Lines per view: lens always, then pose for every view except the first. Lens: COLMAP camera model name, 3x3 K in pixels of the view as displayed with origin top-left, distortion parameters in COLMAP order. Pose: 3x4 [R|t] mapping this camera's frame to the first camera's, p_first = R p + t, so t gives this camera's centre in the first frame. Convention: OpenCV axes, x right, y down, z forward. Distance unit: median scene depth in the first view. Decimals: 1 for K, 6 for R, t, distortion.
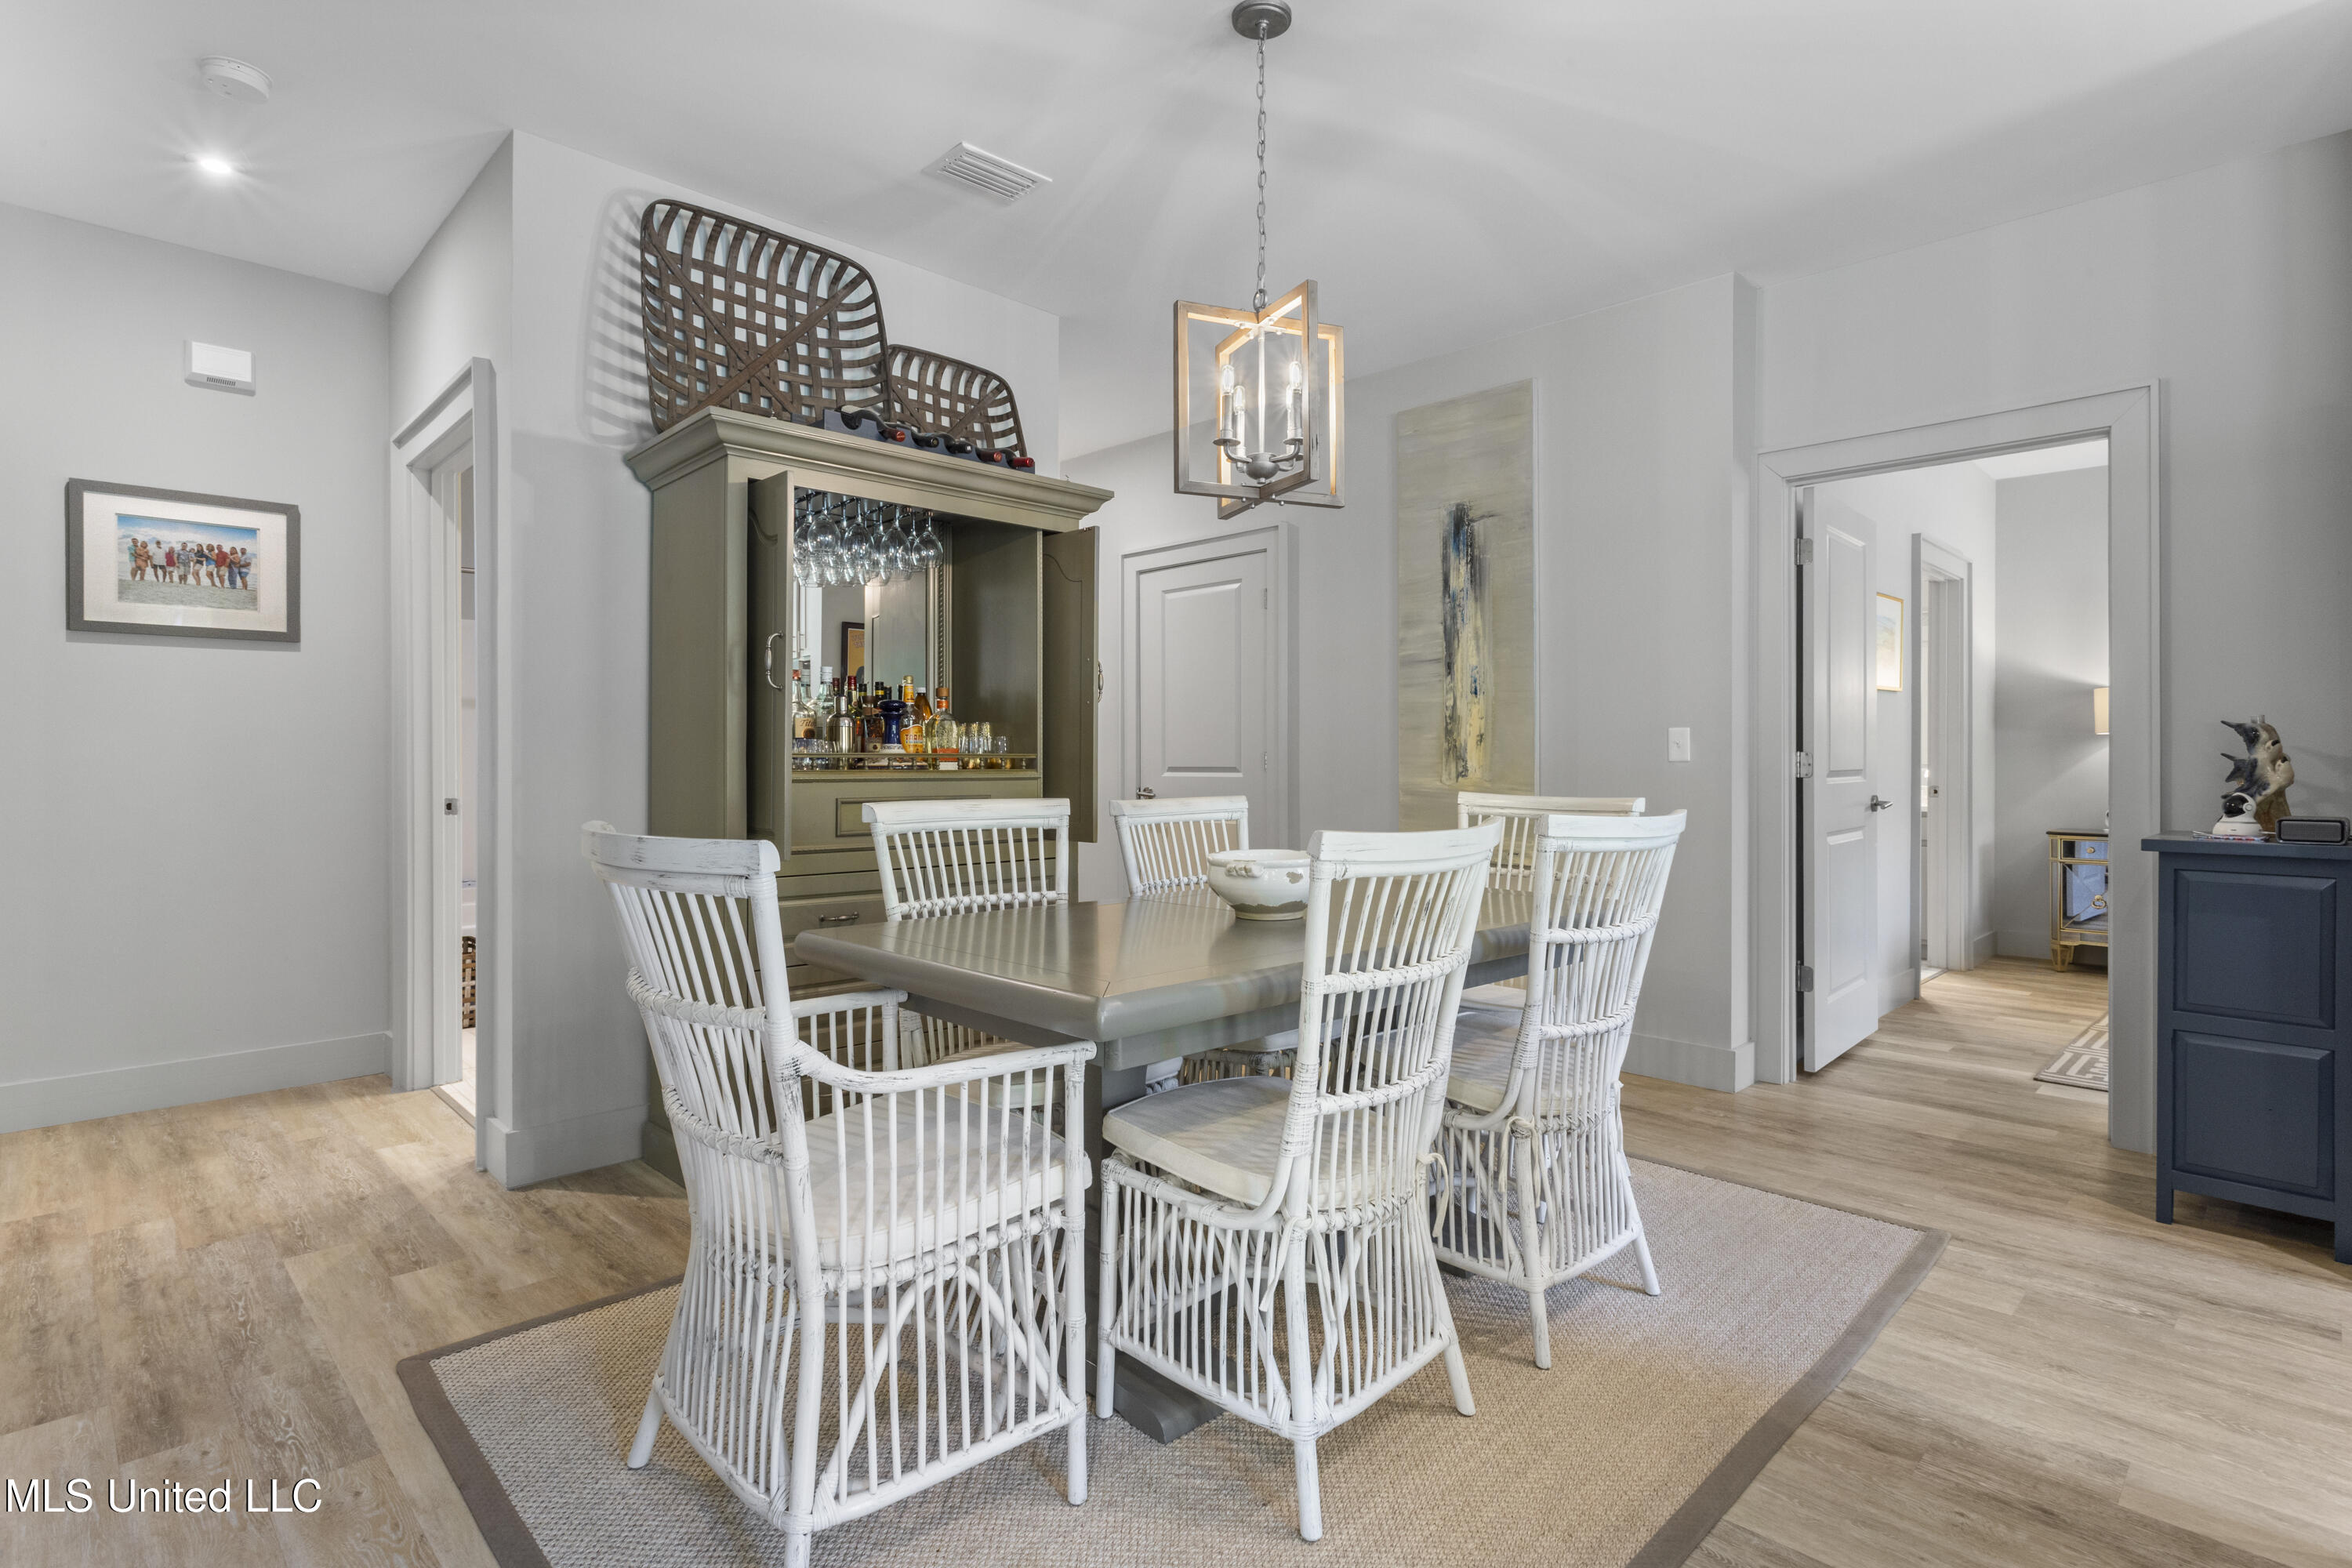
lens RADIAL K [[1164.8, 0, 1184.7], [0, 1164.8, 771.6], [0, 0, 1]] dist [-0.016280, 0.001359]
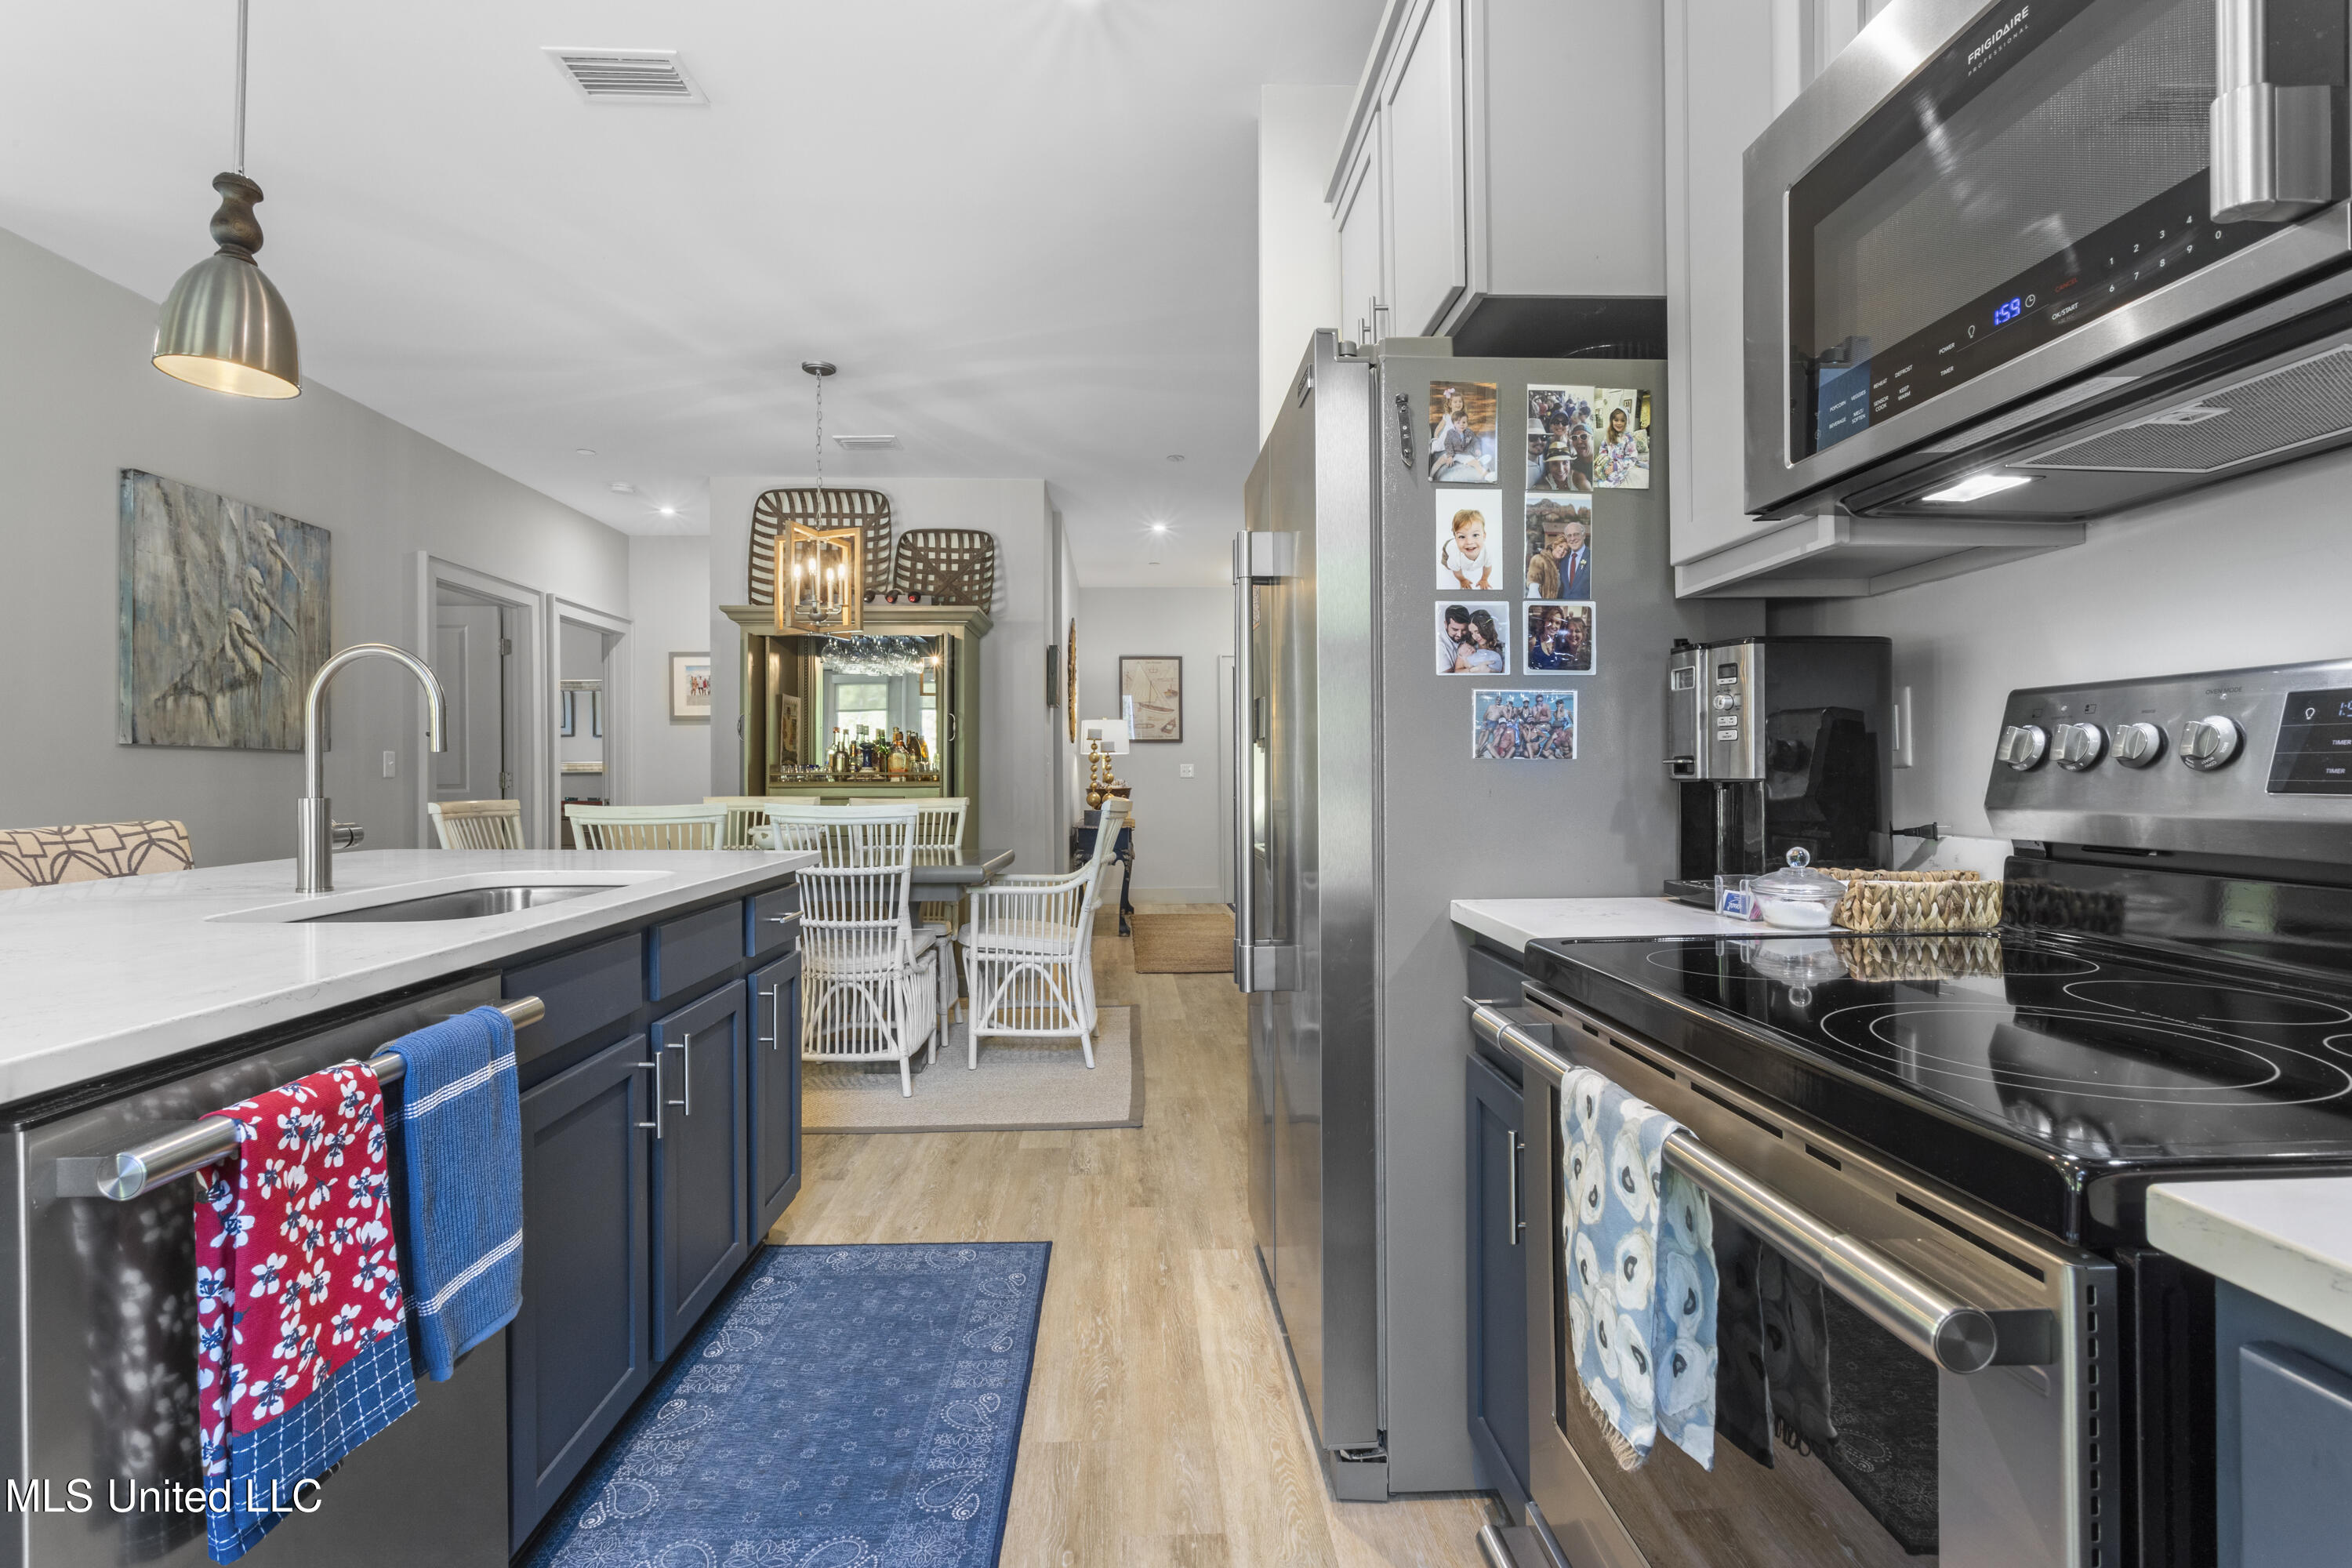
lens RADIAL K [[1118.8, 0, 1172.7], [0, 1118.8, 772.2], [0, 0, 1]] dist [0.011797, -0.000366]
pose [[0.732596, -0.011473, -0.680567, 1.180778], [0.001295, 0.999880, -0.015463, 0.014203], [0.680663, 0.010447, 0.732523, 0.059435]]
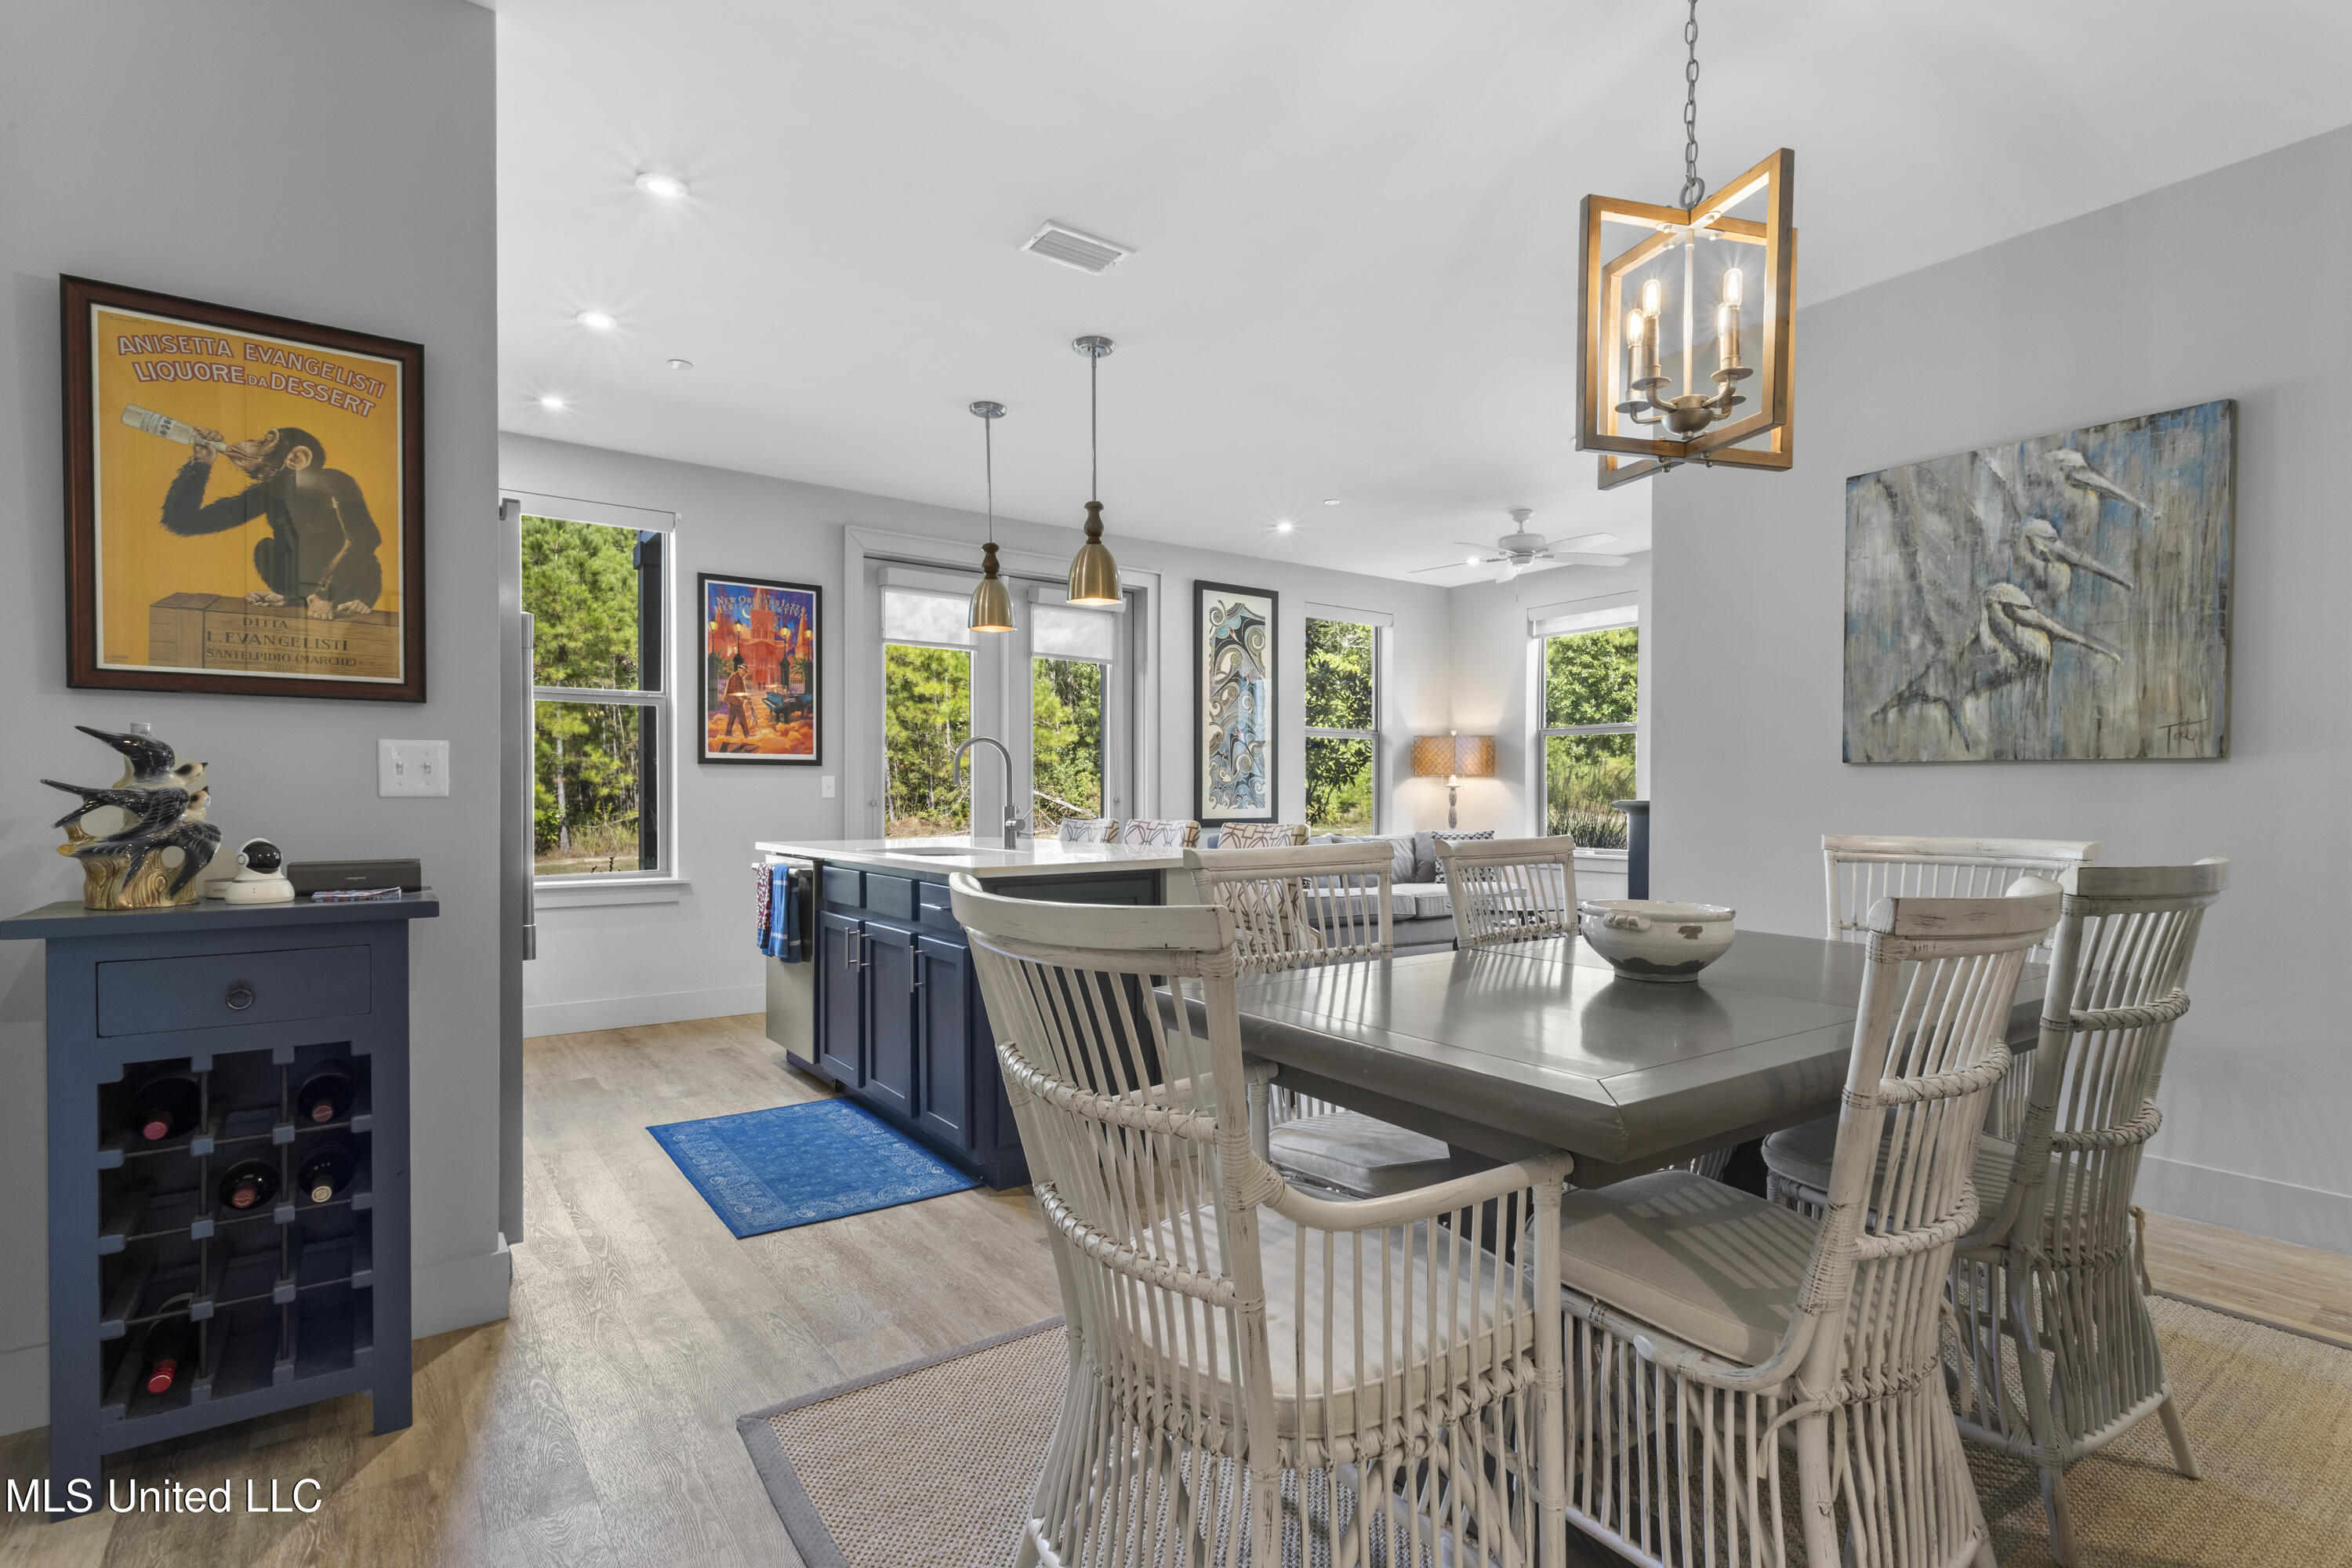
lens RADIAL K [[1118.8, 0, 1174.8], [0, 1118.8, 798.9], [0, 0, 1]] dist [0.011797, -0.000366]
pose [[-0.986604, -0.007923, 0.162941, 0.203303], [-0.005180, 0.999838, 0.017251, -0.011172], [-0.163051, 0.016176, -0.986485, 1.252811]]
